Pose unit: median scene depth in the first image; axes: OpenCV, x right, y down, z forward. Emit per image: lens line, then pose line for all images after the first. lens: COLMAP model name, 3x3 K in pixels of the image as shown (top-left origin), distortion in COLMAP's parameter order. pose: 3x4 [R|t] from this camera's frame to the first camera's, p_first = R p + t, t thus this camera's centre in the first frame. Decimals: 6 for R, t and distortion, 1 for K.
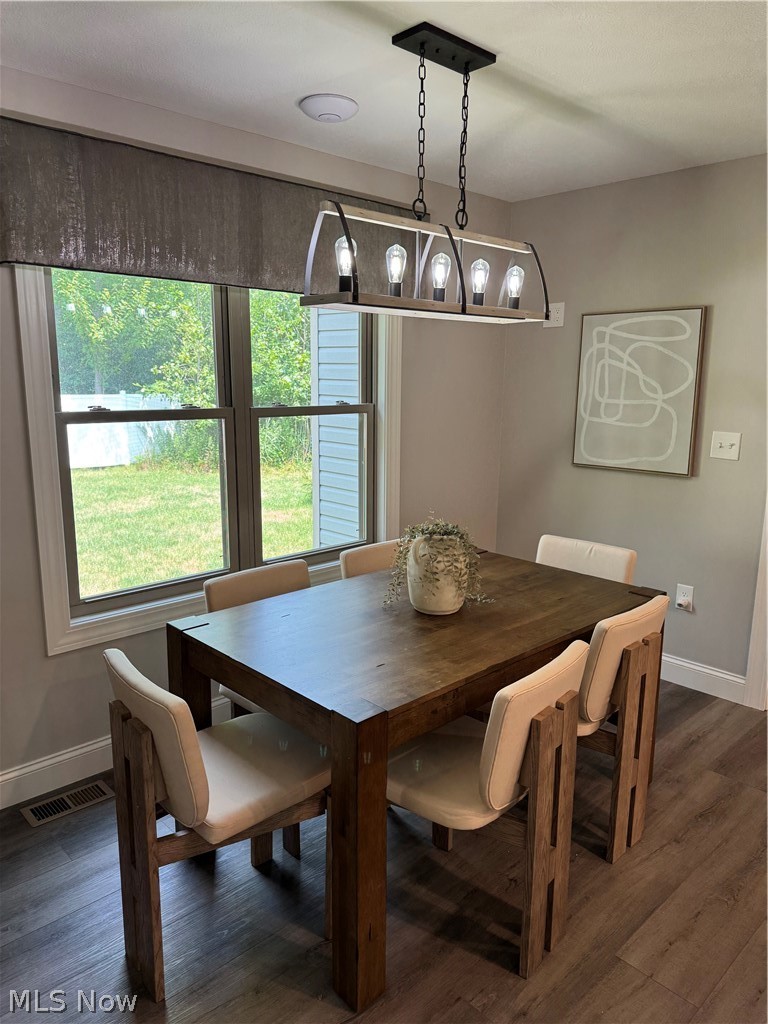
lens RADIAL K [[715.3, 0, 386.9], [0, 715.3, 513.4], [0, 0, 1]] dist [0.095980, -0.148972]
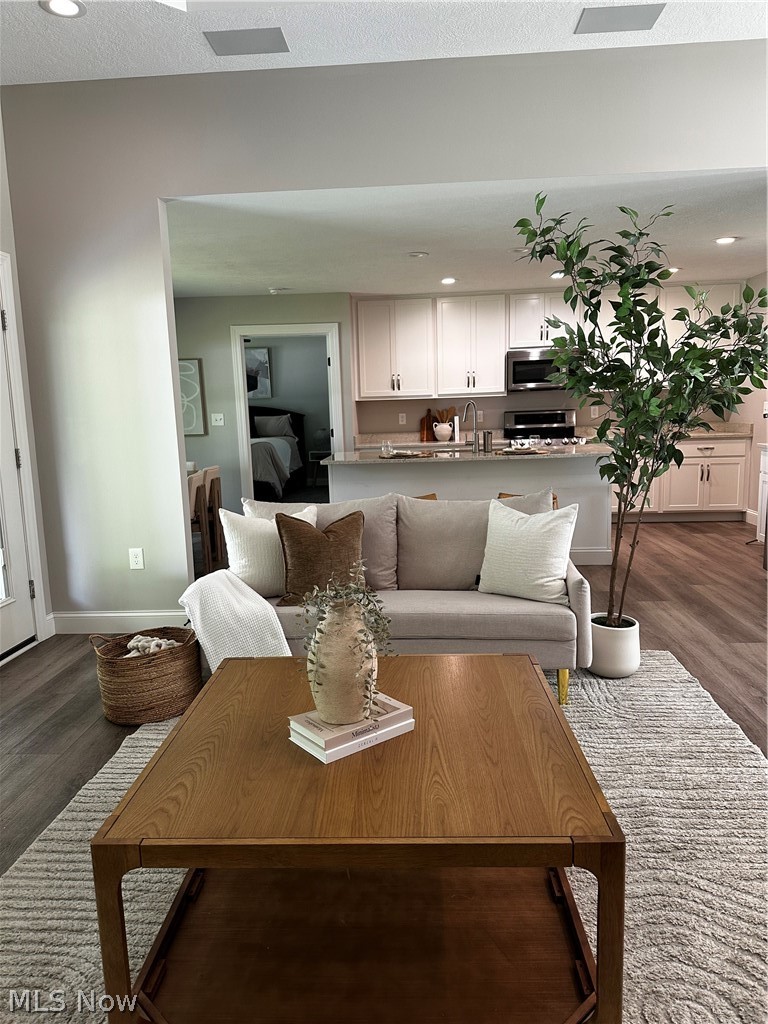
lens RADIAL K [[715.8, 0, 384.0], [0, 715.8, 512.0], [0, 0, 1]] dist [0.095230, -0.159690]
pose [[0.731433, -0.128869, 0.669625, -0.682797], [0.169172, 0.985574, 0.004886, 0.260535], [-0.660595, 0.109708, 0.742683, -0.964490]]
